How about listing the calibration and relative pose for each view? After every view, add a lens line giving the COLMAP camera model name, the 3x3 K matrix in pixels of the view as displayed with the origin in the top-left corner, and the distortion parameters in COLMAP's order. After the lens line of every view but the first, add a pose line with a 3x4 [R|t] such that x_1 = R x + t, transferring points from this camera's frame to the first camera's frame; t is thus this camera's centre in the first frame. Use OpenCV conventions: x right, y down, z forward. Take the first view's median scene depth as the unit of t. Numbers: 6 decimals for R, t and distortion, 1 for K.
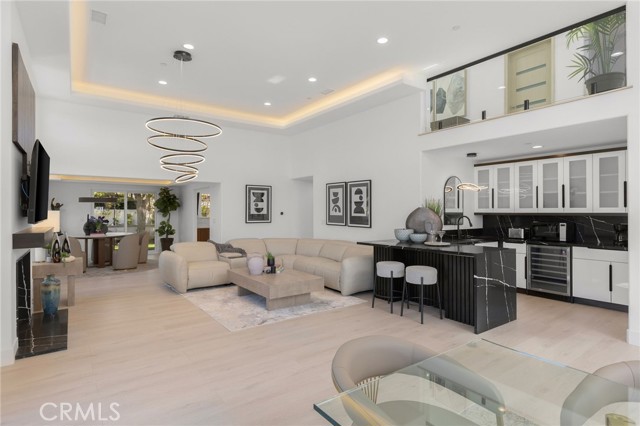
lens RADIAL K [[343.5, 0, 320.5], [0, 343.5, 210.9], [0, 0, 1]] dist [-0.002292, -0.000959]
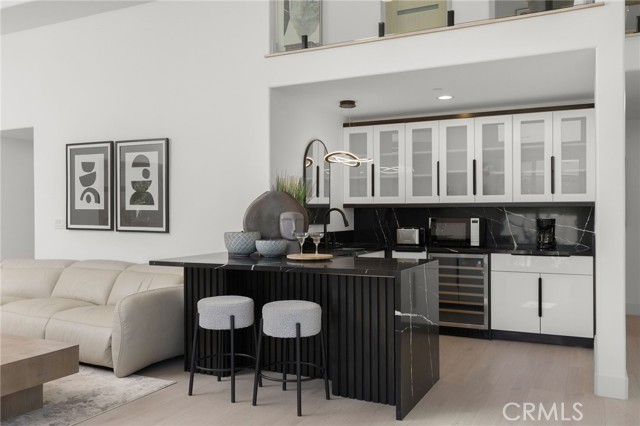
lens RADIAL K [[549.7, 0, 320.3], [0, 549.7, 214.6], [0, 0, 1]] dist [0.010392, -0.001381]
pose [[0.883590, -0.002753, 0.468253, -0.042941], [0.000329, 0.999986, 0.005259, 0.022214], [-0.468261, -0.004493, 0.883579, 0.207919]]
